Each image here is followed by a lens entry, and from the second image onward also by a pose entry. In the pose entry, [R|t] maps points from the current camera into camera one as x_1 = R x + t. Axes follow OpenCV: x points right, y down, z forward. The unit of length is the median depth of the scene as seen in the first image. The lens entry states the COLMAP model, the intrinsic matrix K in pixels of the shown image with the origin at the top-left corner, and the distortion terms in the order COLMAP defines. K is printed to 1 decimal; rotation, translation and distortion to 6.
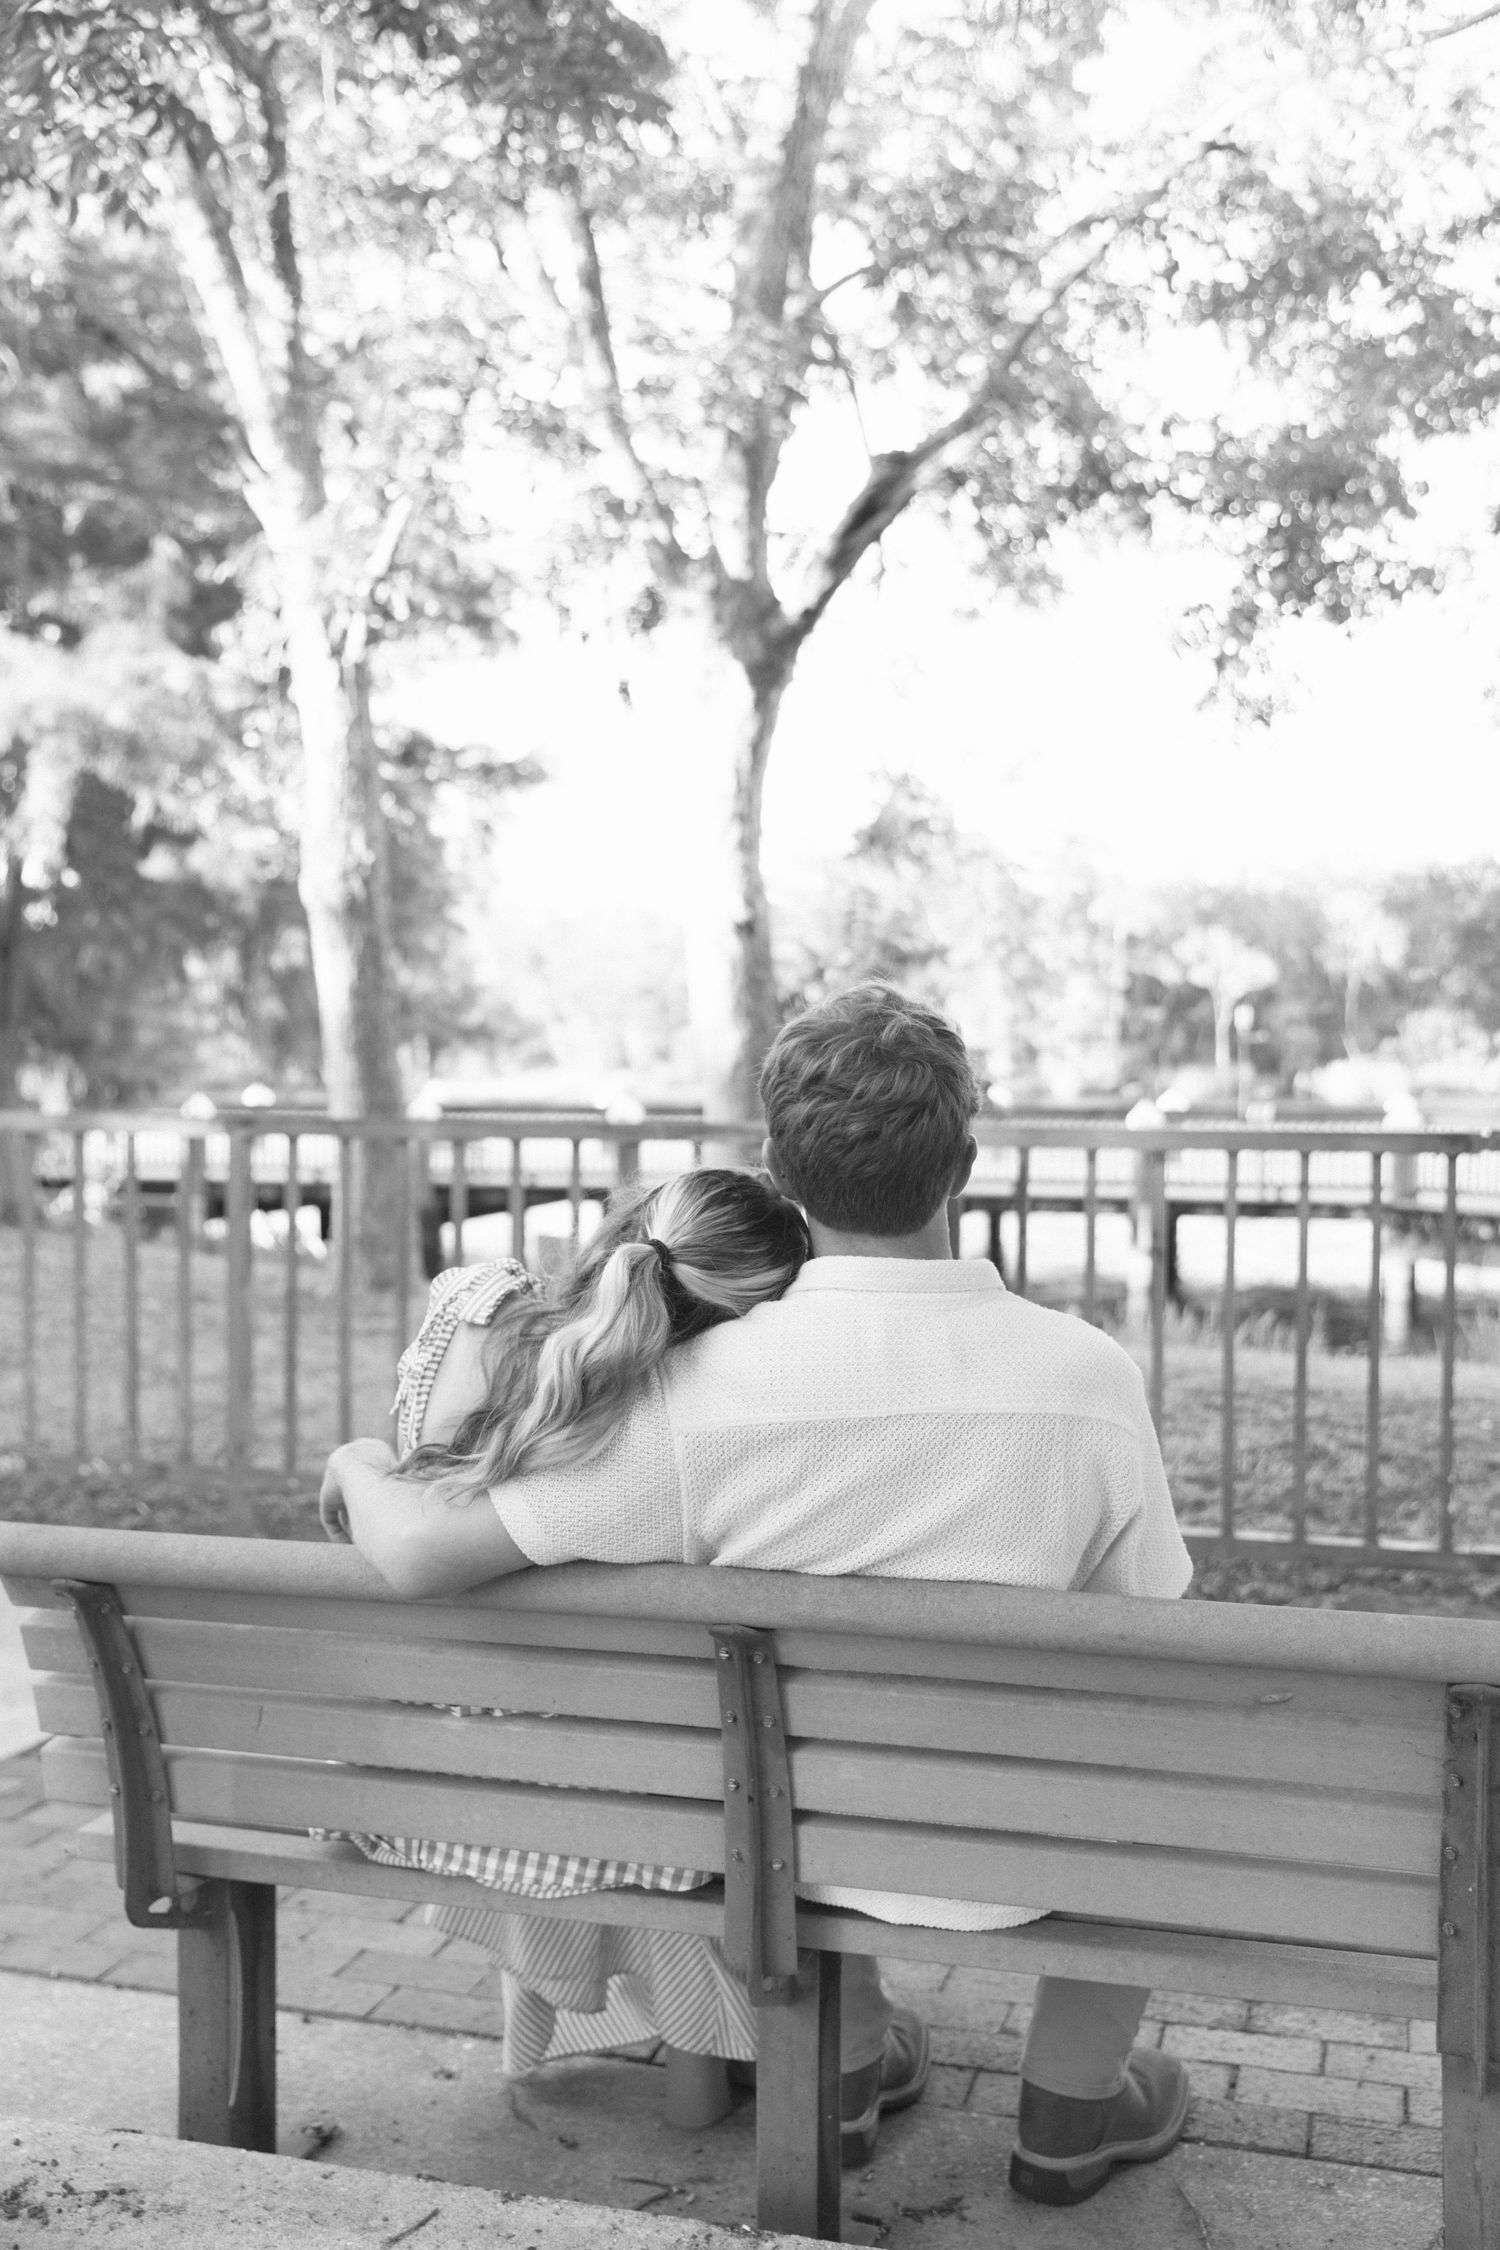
lens RADIAL K [[2074.6, 0, 750.0], [0, 2074.6, 1125.0], [0, 0, 1]] dist [0.003748, 0.016123]
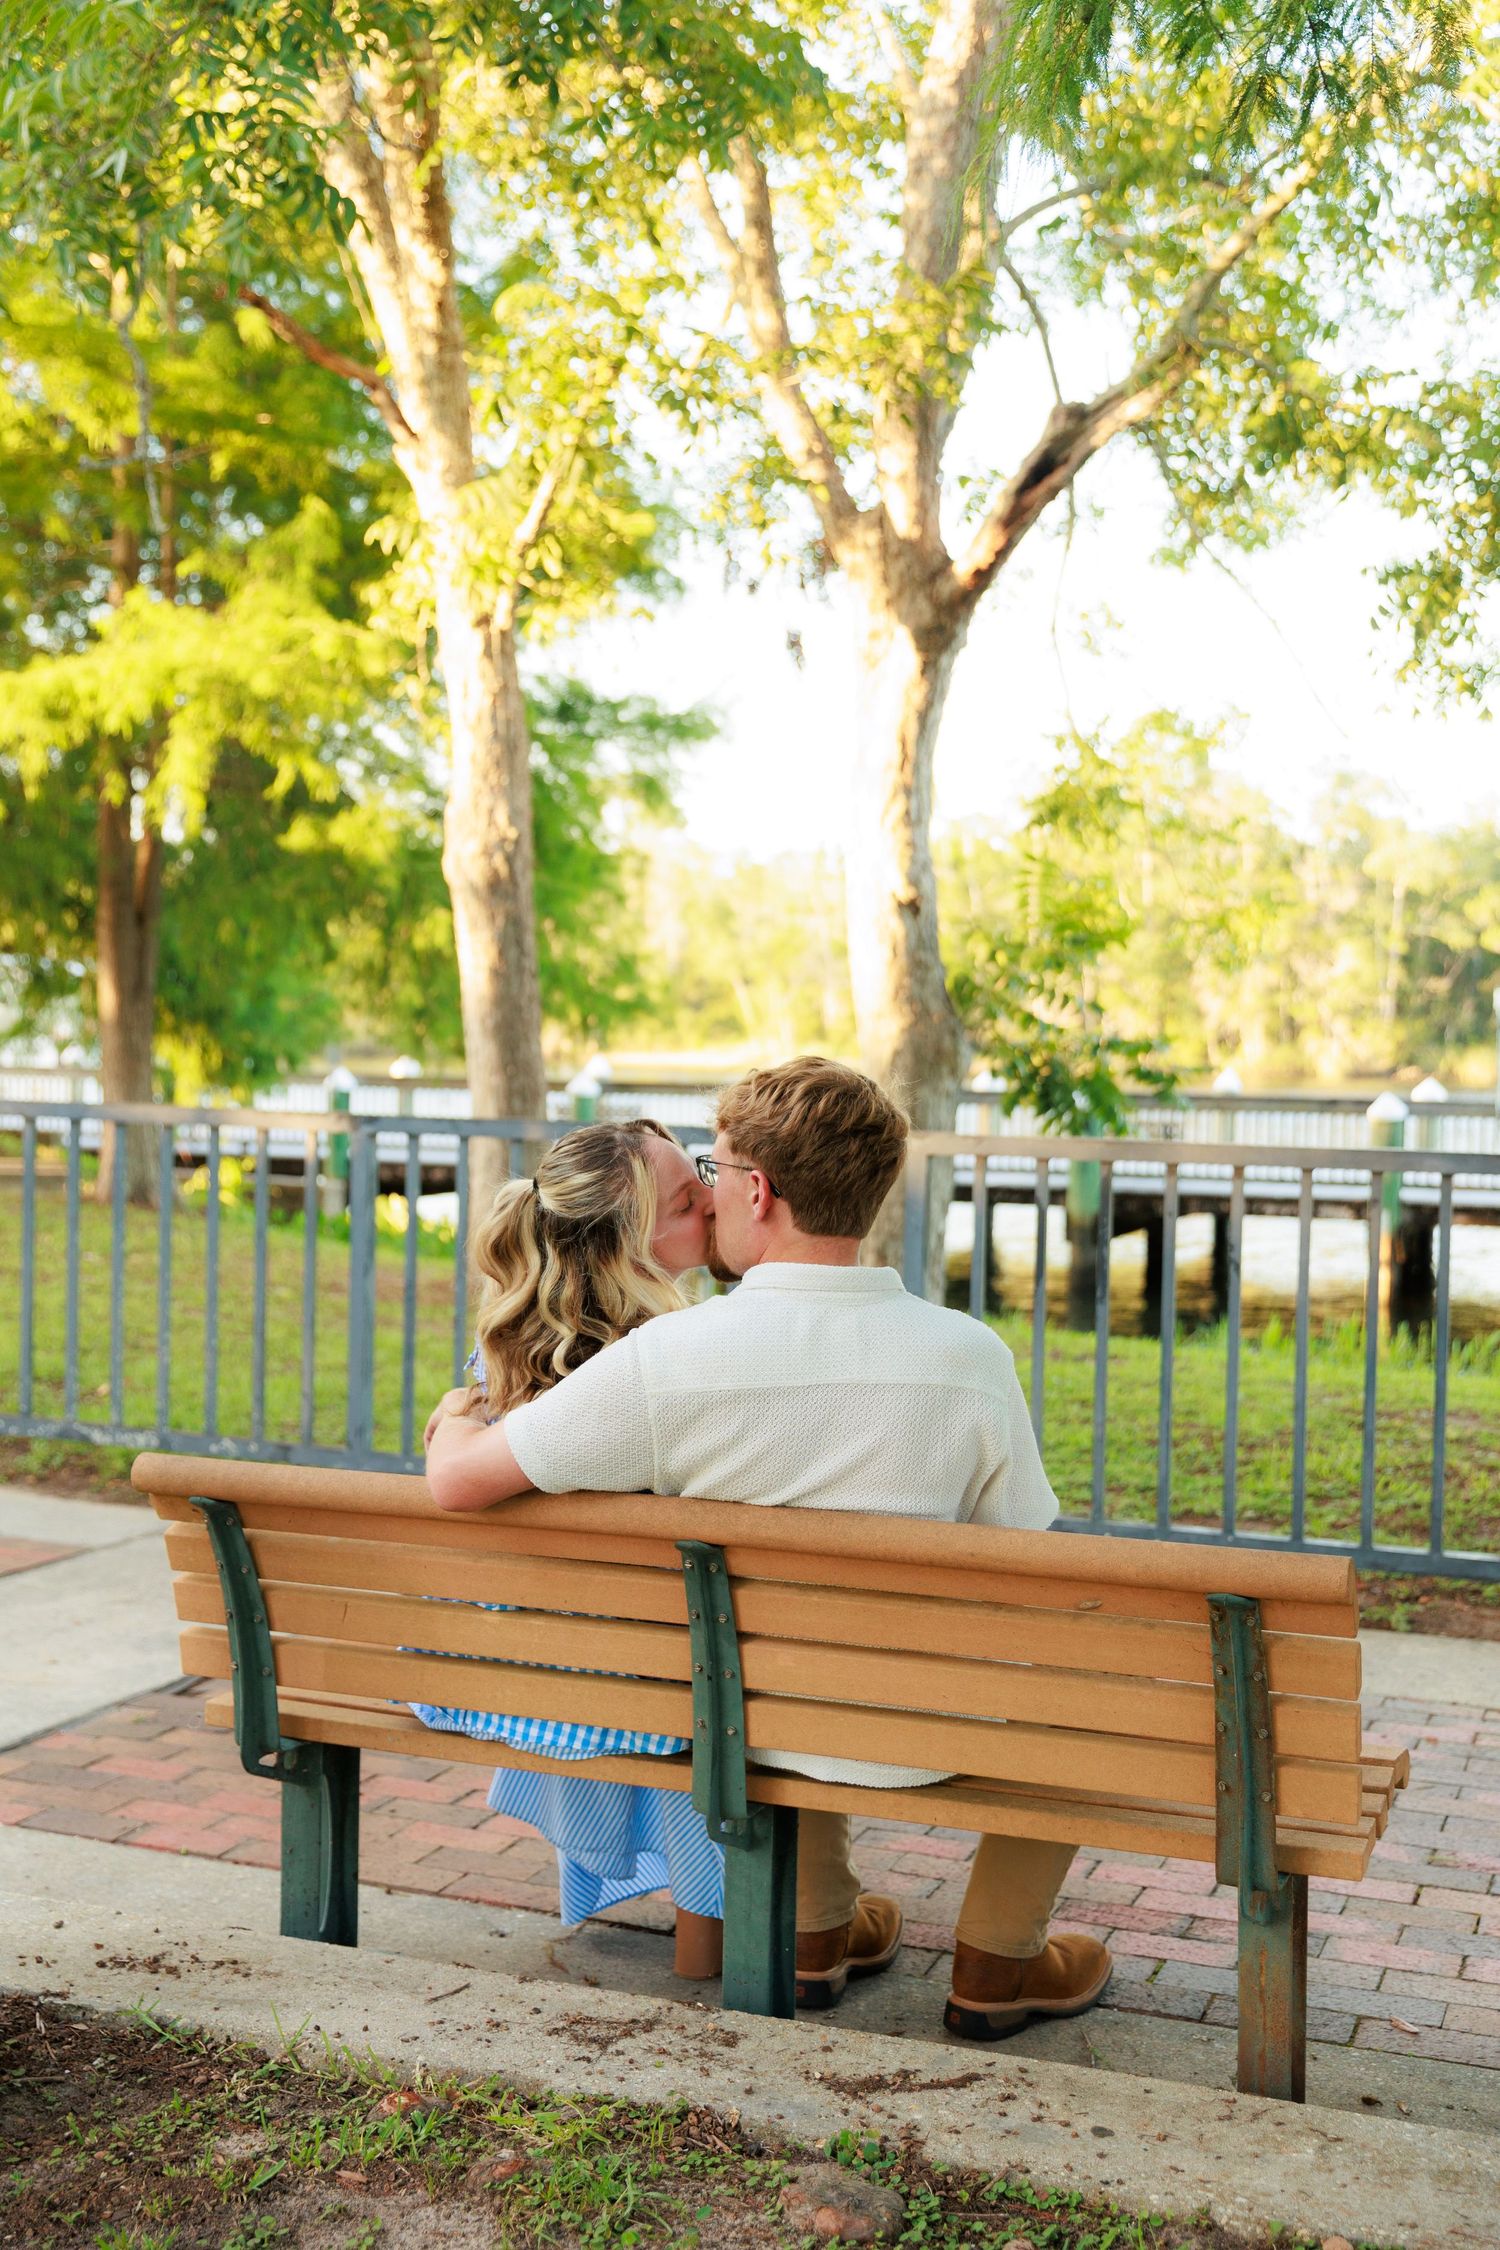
lens RADIAL K [[2362.6, 0, 750.0], [0, 2362.6, 1125.0], [0, 0, 1]] dist [0.010267, 0.001328]
pose [[0.995811, 0.019529, -0.089329, 0.035220], [-0.018709, 0.999775, 0.010005, -0.008808], [0.089504, -0.008292, 0.995952, -0.110220]]
